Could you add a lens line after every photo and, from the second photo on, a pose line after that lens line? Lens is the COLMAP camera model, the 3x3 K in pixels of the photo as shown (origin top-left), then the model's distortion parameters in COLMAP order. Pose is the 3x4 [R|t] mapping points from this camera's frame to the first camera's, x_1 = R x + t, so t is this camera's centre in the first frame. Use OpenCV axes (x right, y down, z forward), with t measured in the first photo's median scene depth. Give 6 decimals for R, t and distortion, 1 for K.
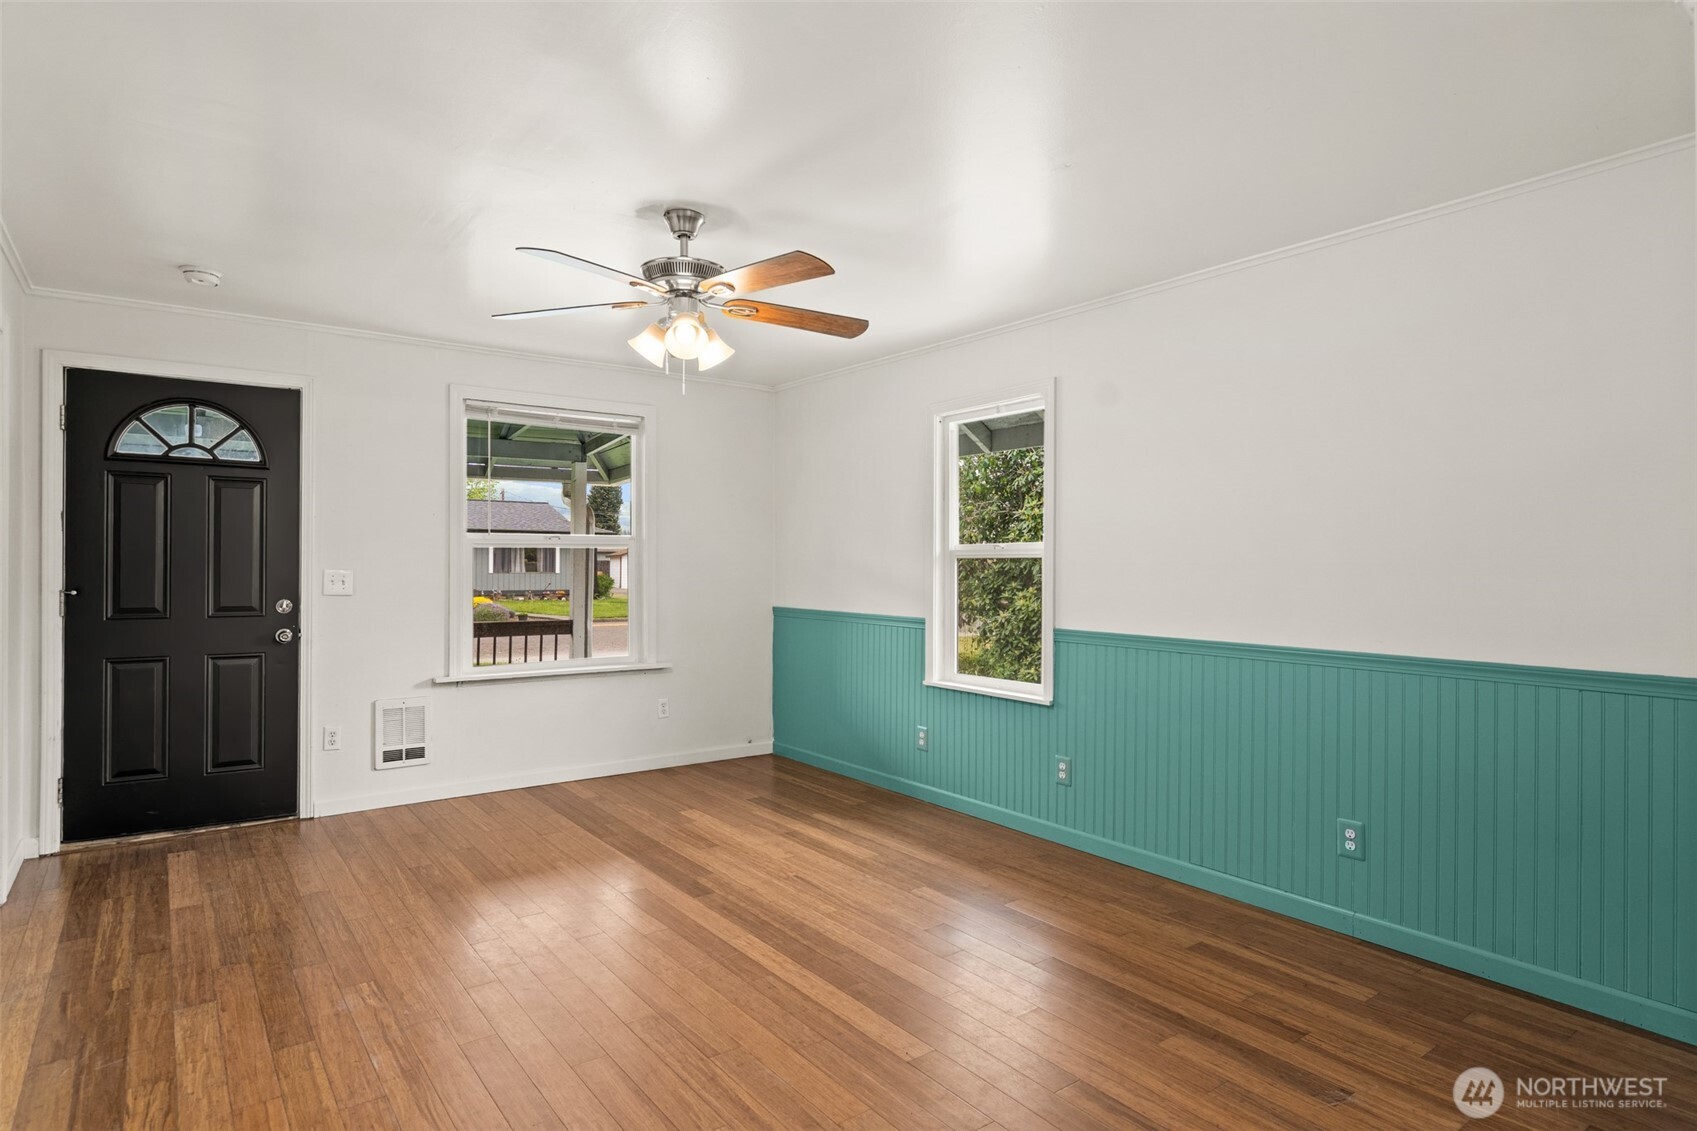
lens RADIAL K [[929.8, 0, 848.5], [0, 929.8, 565.5], [0, 0, 1]] dist [0.000553, 0.001948]
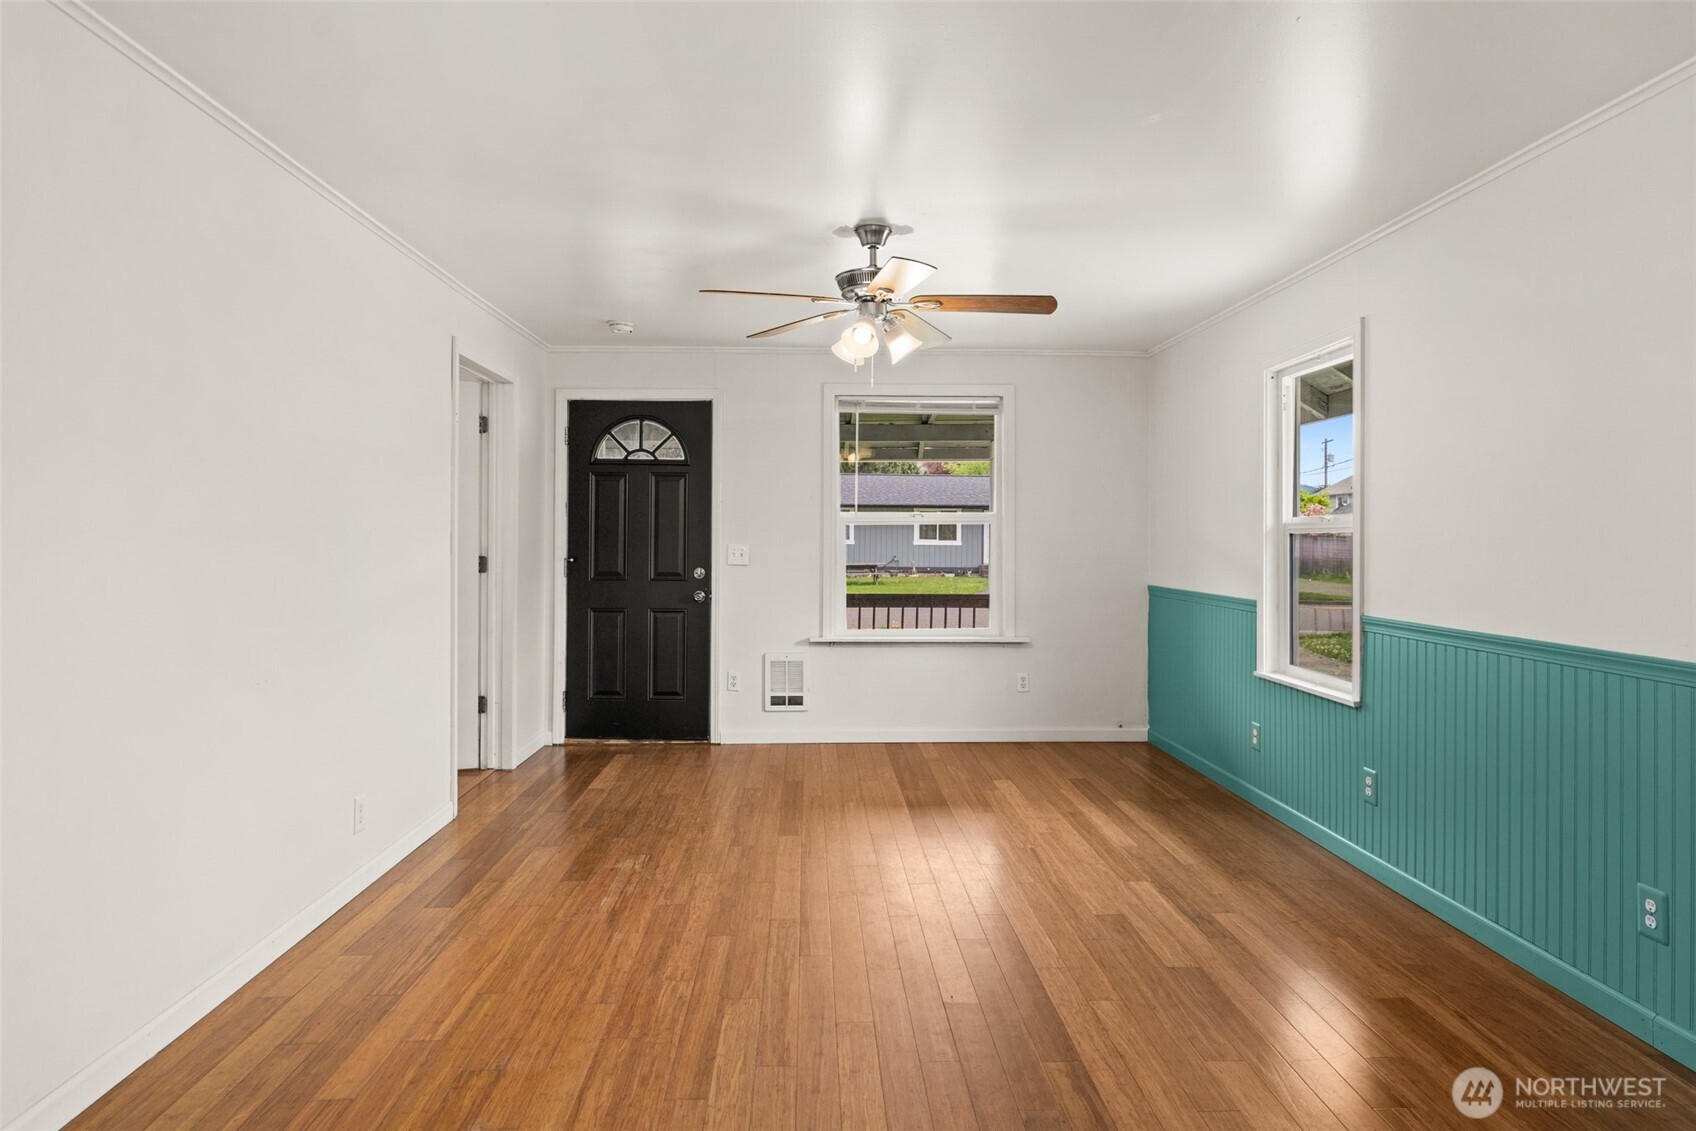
lens RADIAL K [[1005.4, 0, 847.0], [0, 1005.4, 532.3], [0, 0, 1]] dist [0.001577, 0.001691]
pose [[0.822508, -0.004964, -0.568732, 0.351303], [-0.001064, 0.999947, -0.010266, 0.002316], [0.568752, 0.009049, 0.822459, -0.011640]]
